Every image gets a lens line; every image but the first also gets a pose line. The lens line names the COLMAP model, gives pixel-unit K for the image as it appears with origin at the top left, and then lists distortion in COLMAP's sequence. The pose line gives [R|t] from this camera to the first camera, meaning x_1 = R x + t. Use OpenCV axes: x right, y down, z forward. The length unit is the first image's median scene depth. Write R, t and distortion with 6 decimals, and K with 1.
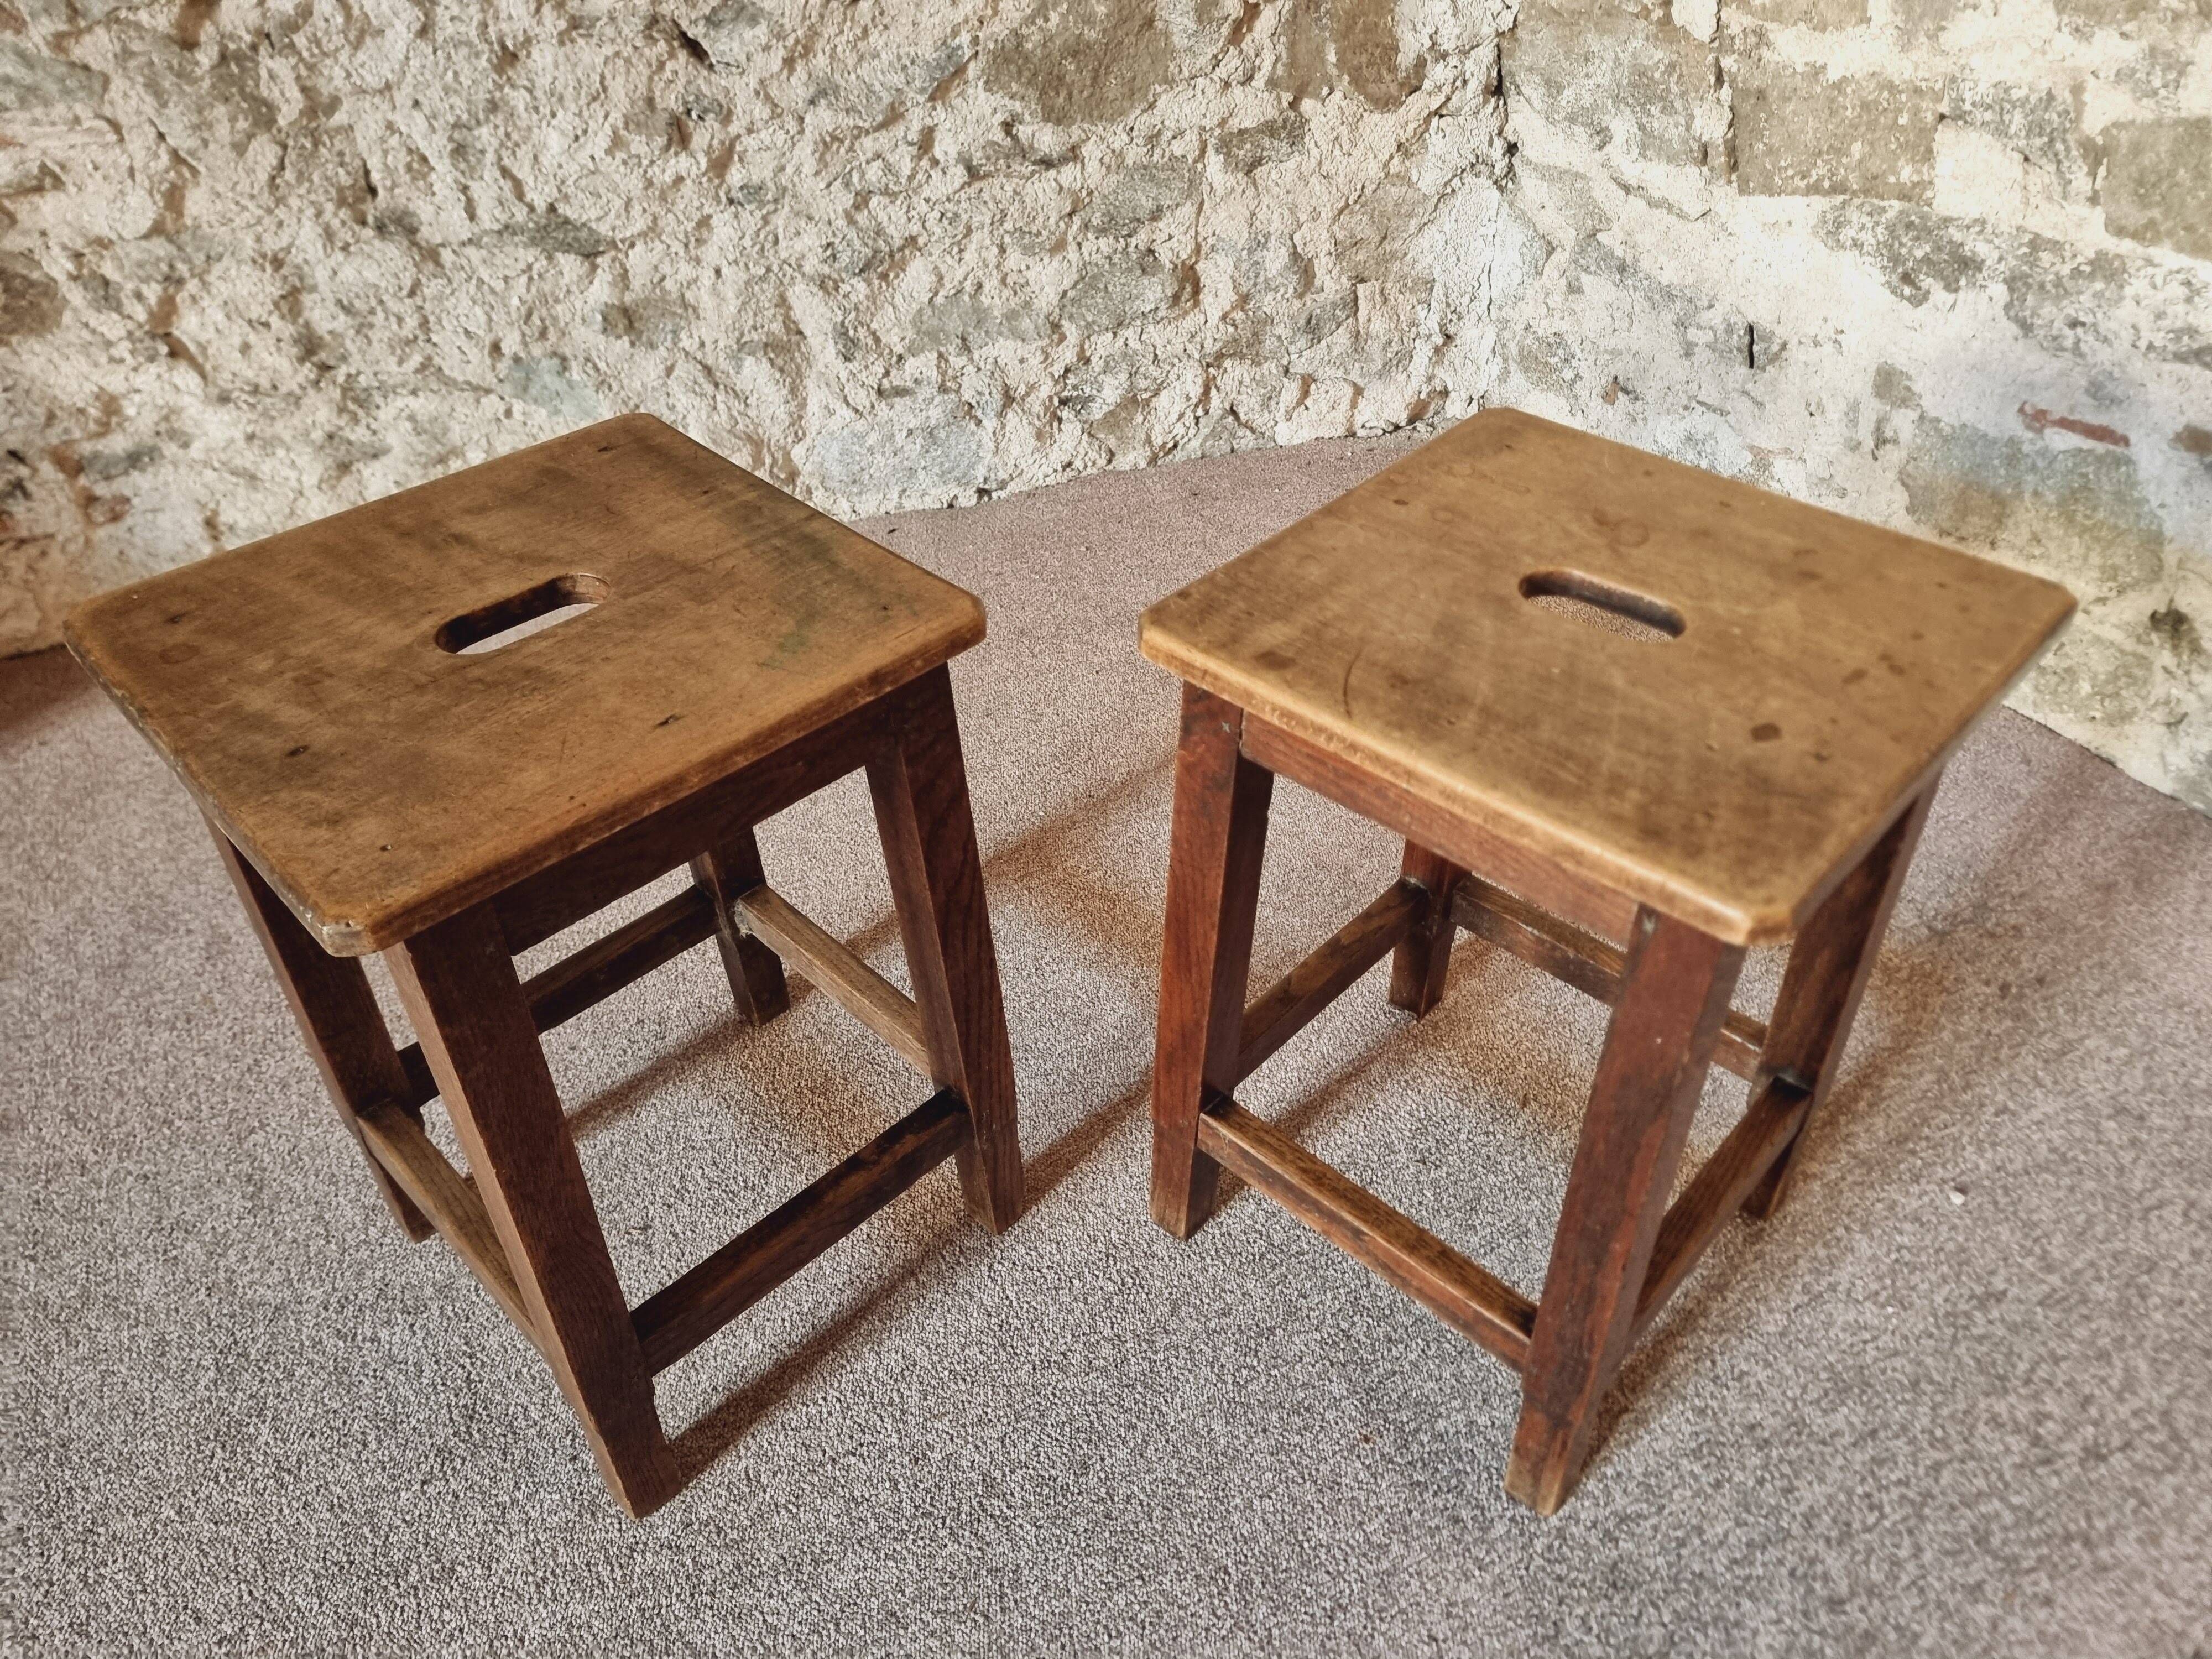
lens RADIAL K [[1541.7, 0, 1118.3], [0, 1541.7, 855.7], [0, 0, 1]] dist [0.057864, -0.050452]
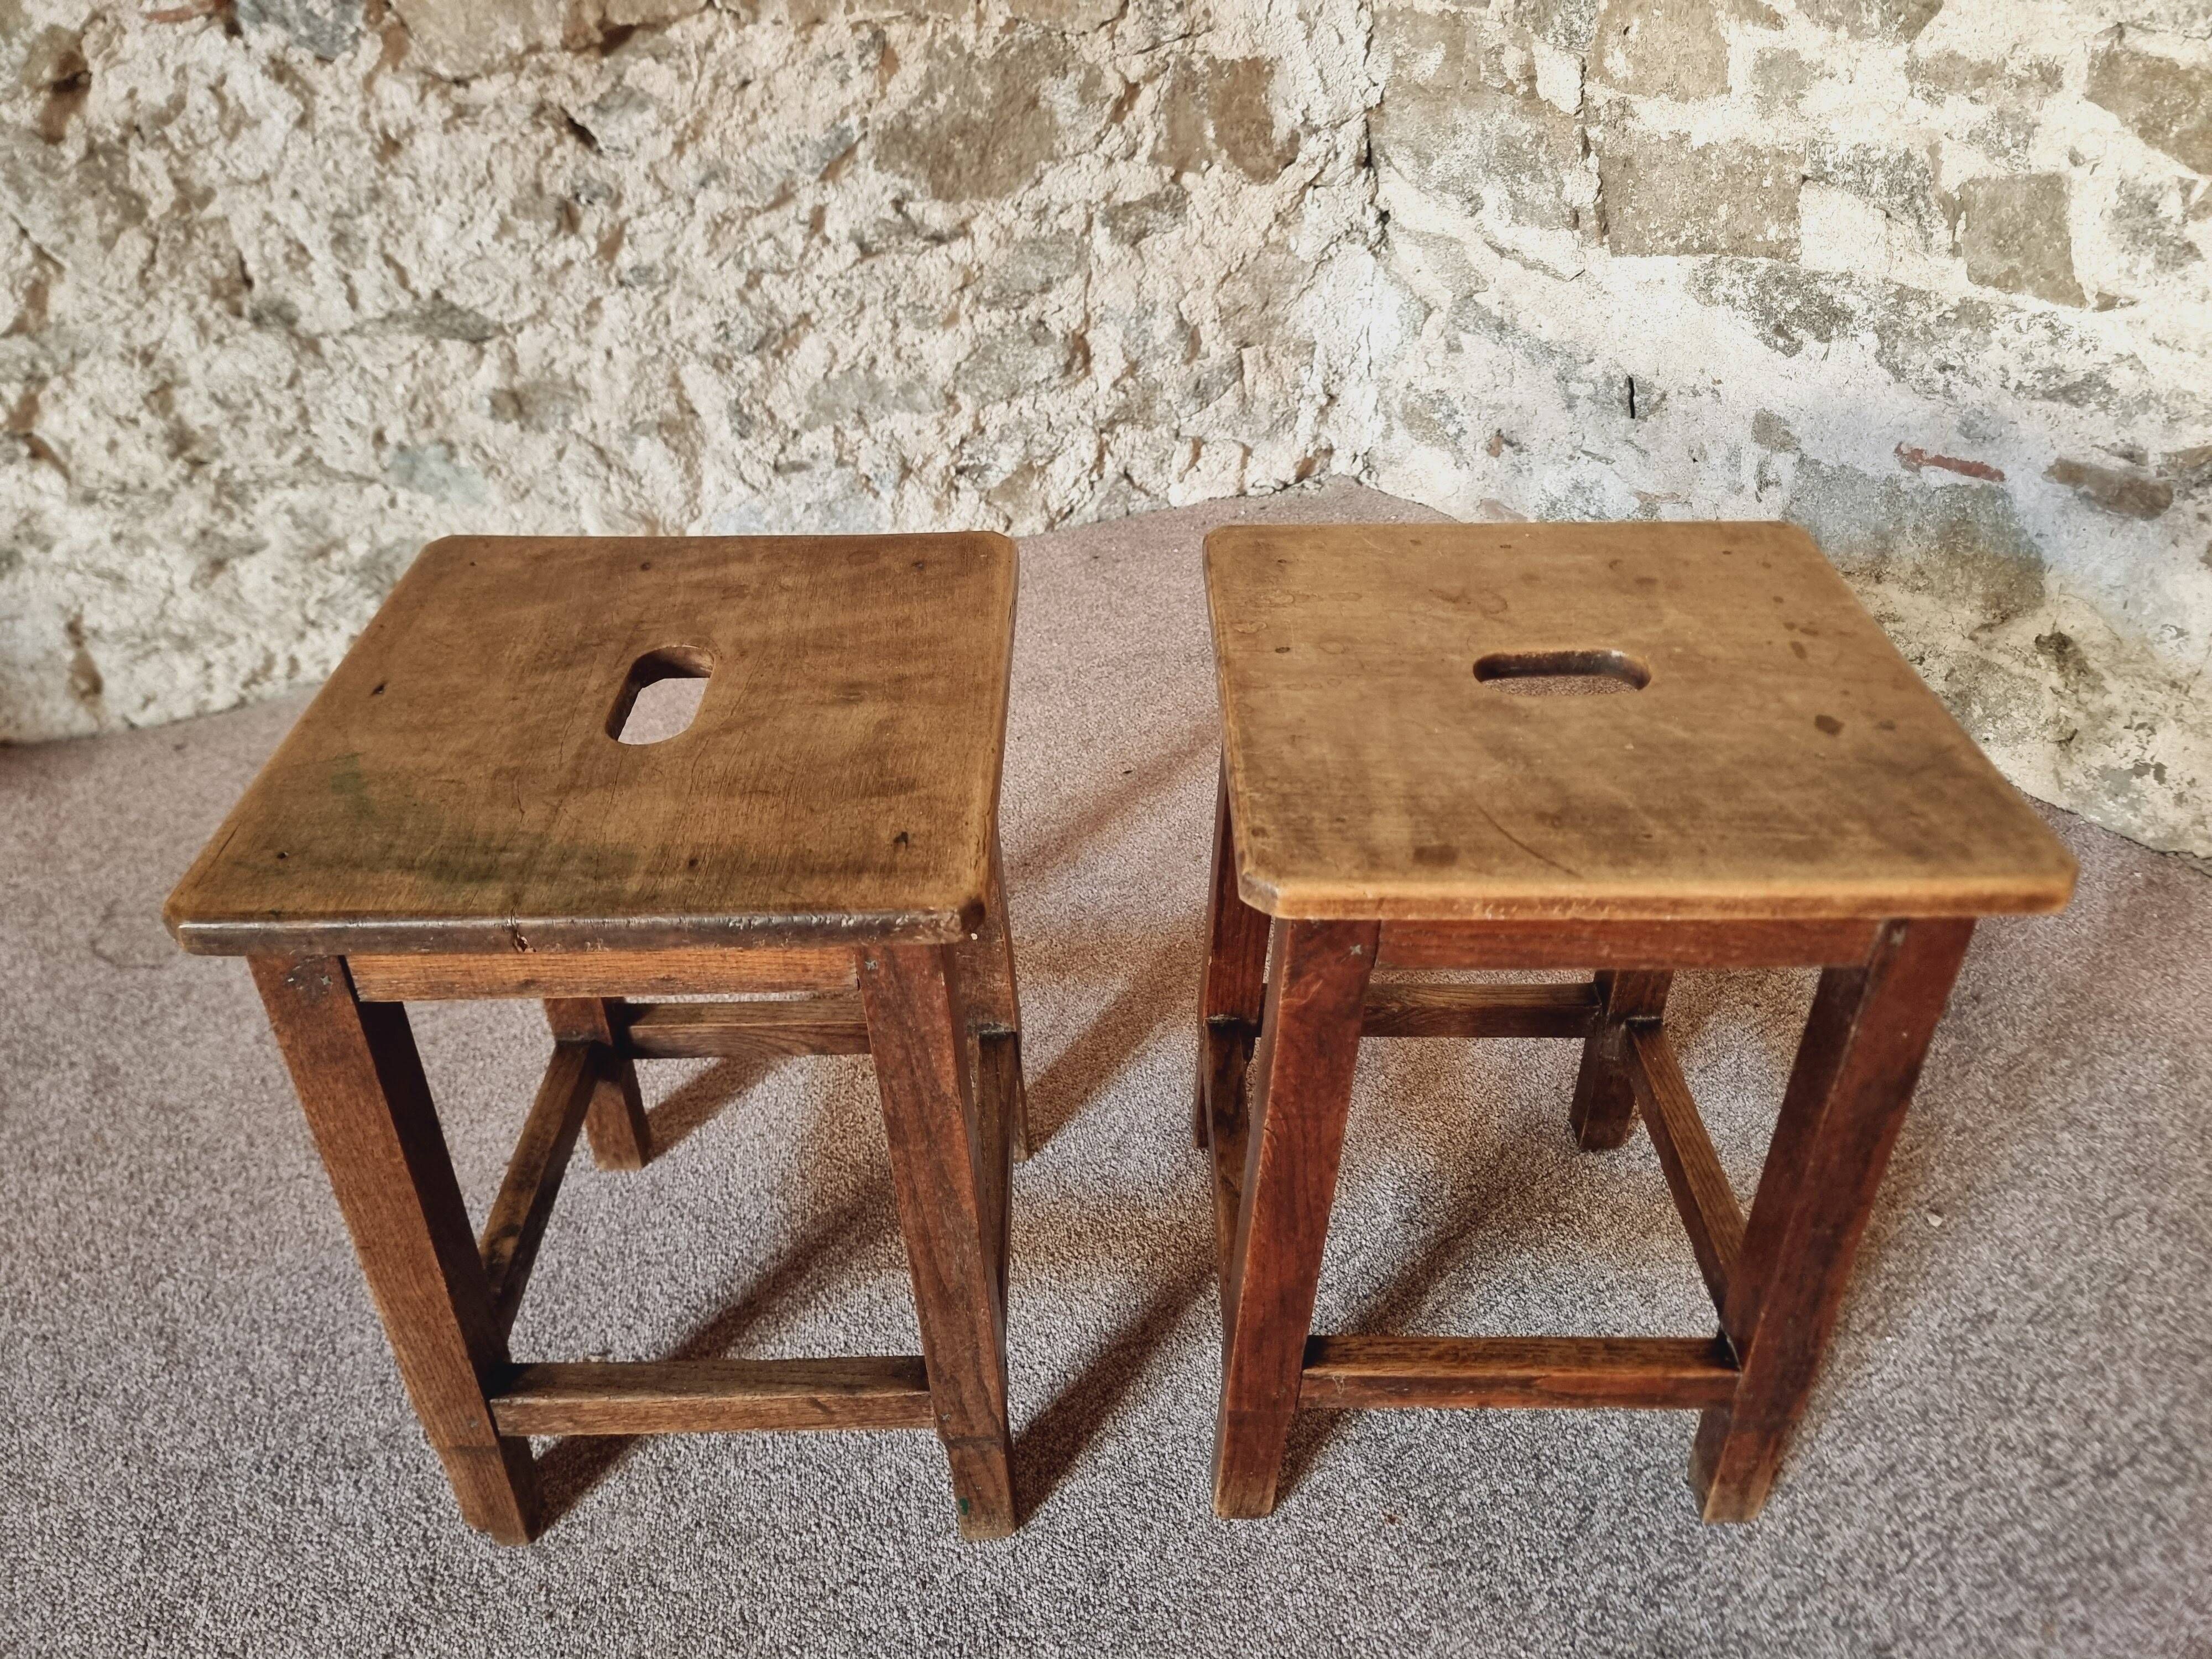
lens RADIAL K [[1545.3, 0, 1096.2], [0, 1545.3, 823.8], [0, 0, 1]] dist [0.050343, -0.046505]
pose [[0.995495, -0.051577, 0.079558, -0.047482], [0.056149, 0.996832, -0.056335, -0.006530], [-0.076400, 0.060548, 0.995237, 0.015975]]
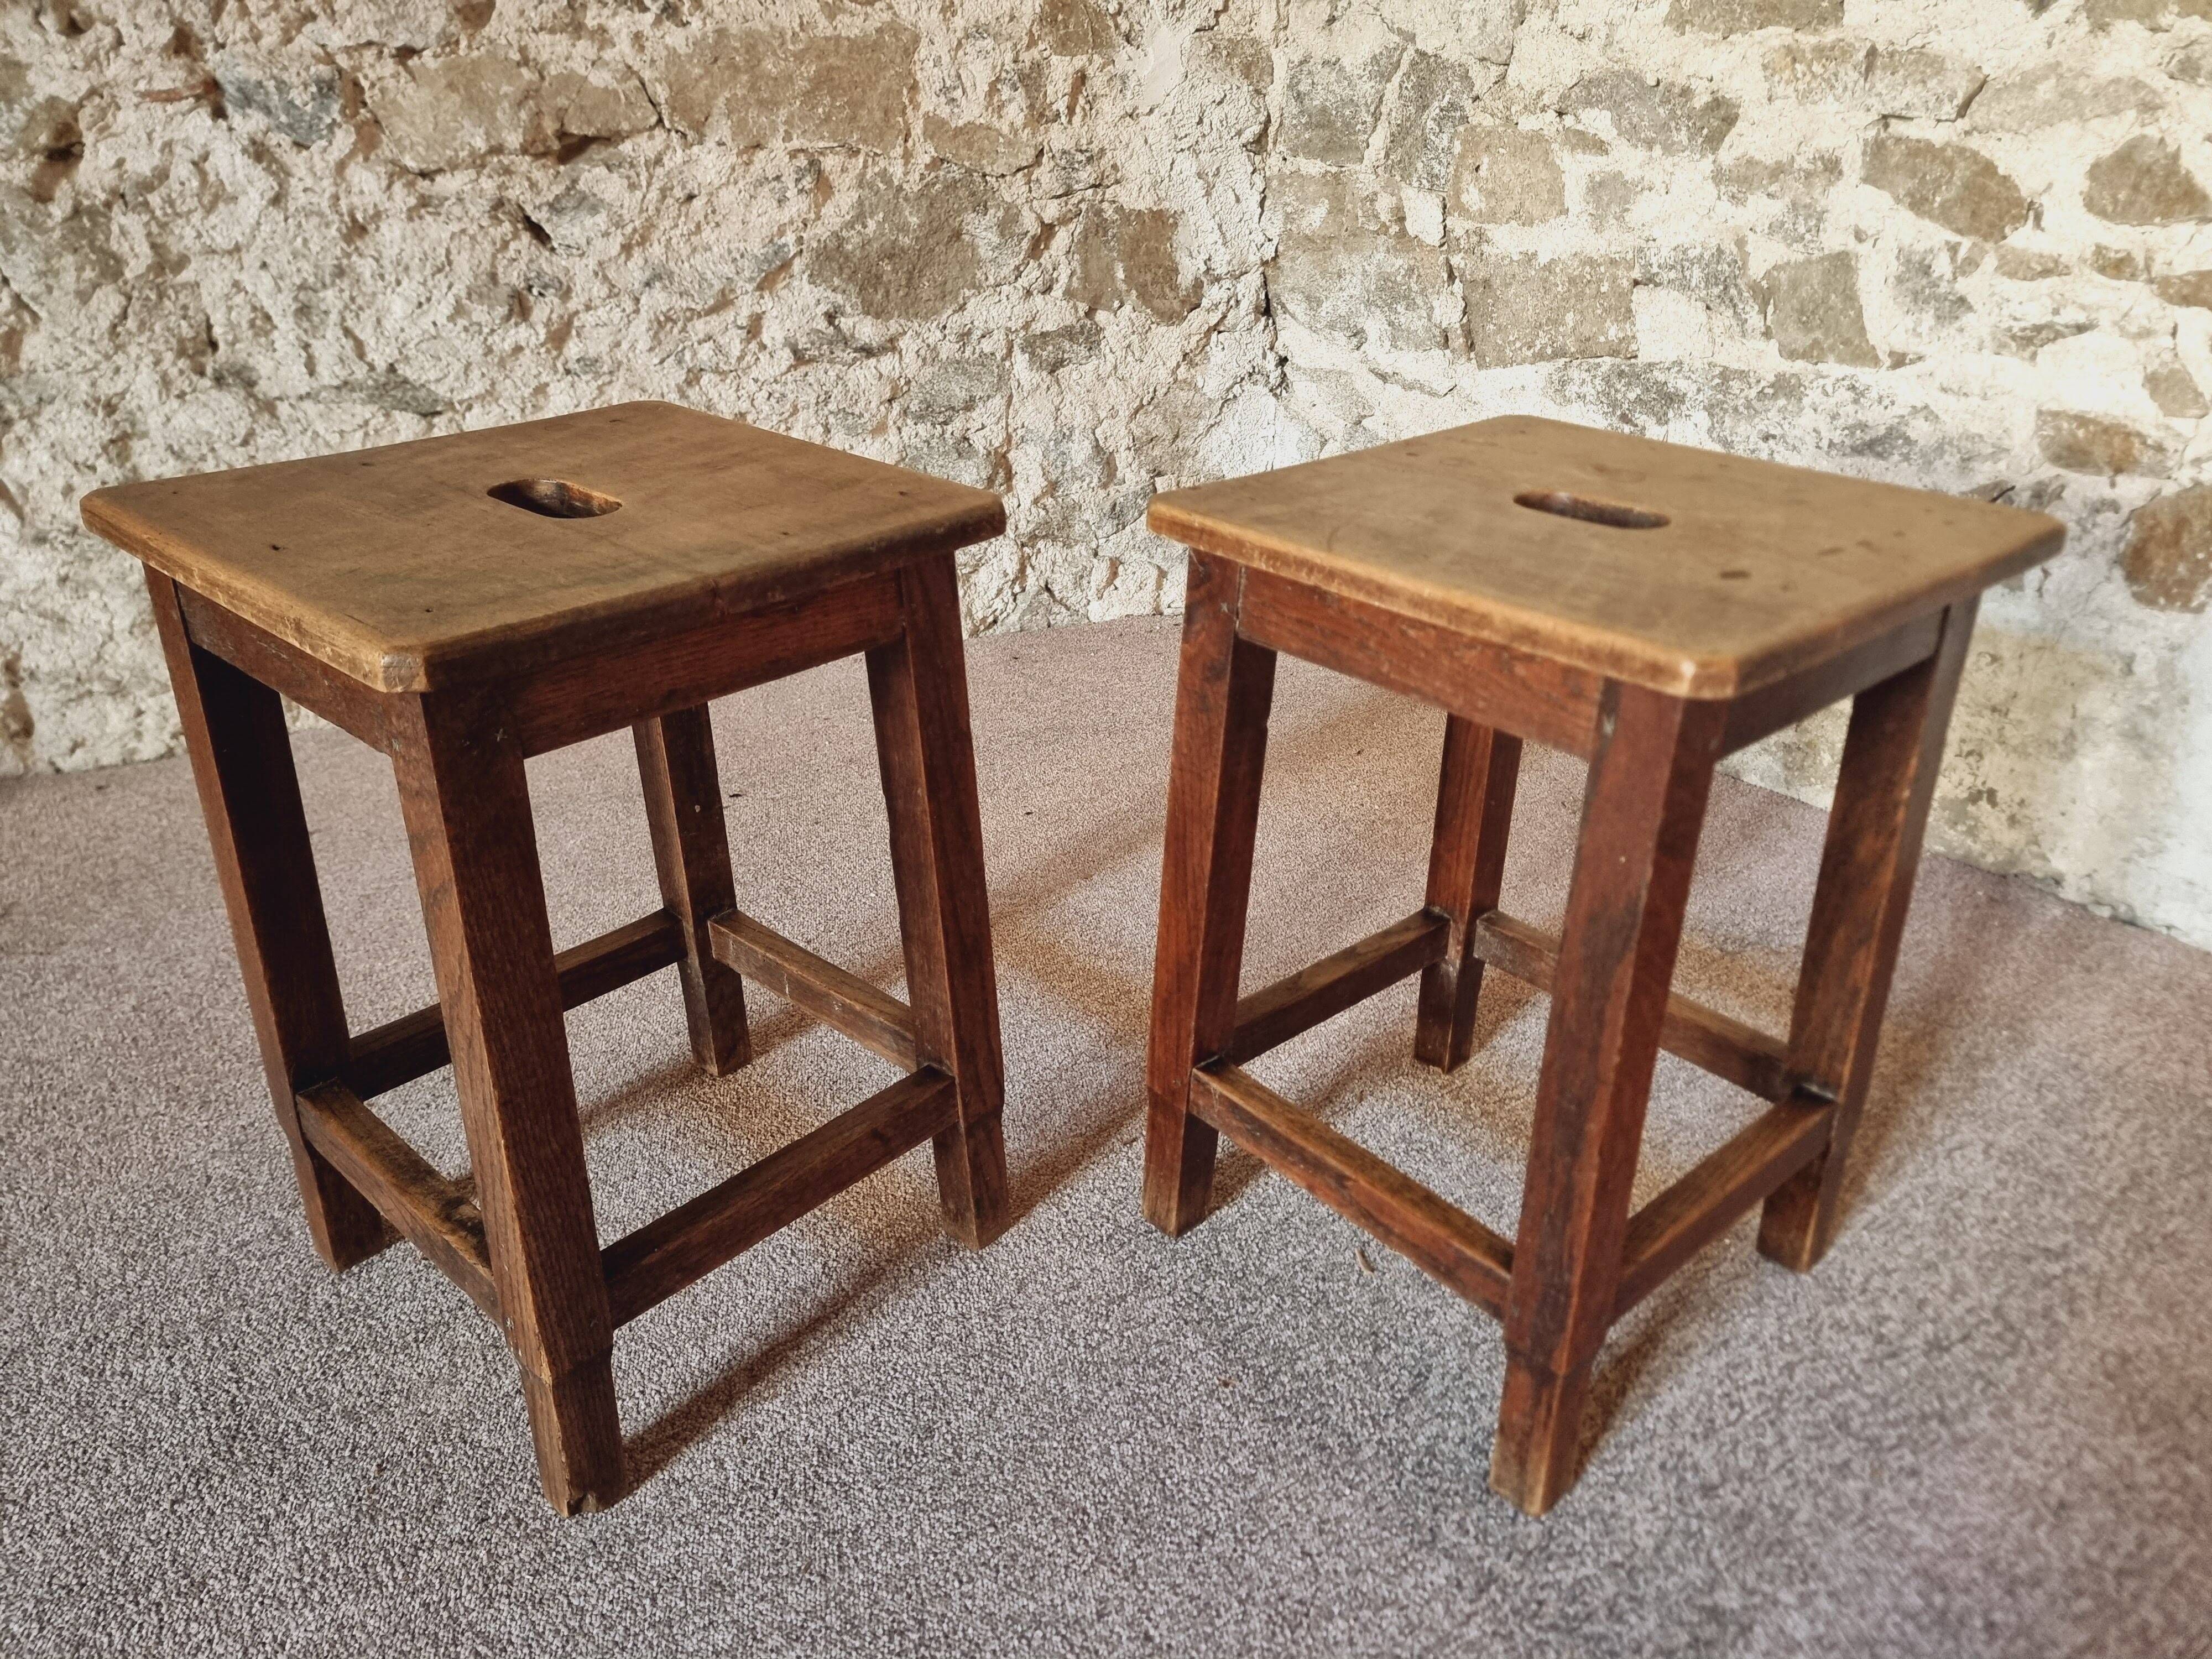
lens RADIAL K [[1537.4, 0, 1116.7], [0, 1537.4, 852.9], [0, 0, 1]] dist [0.053988, -0.052605]
pose [[0.993435, -0.027055, 0.111153, -0.002280], [0.051269, 0.973887, -0.221170, 0.162414], [-0.102266, 0.225417, 0.968880, 0.006879]]
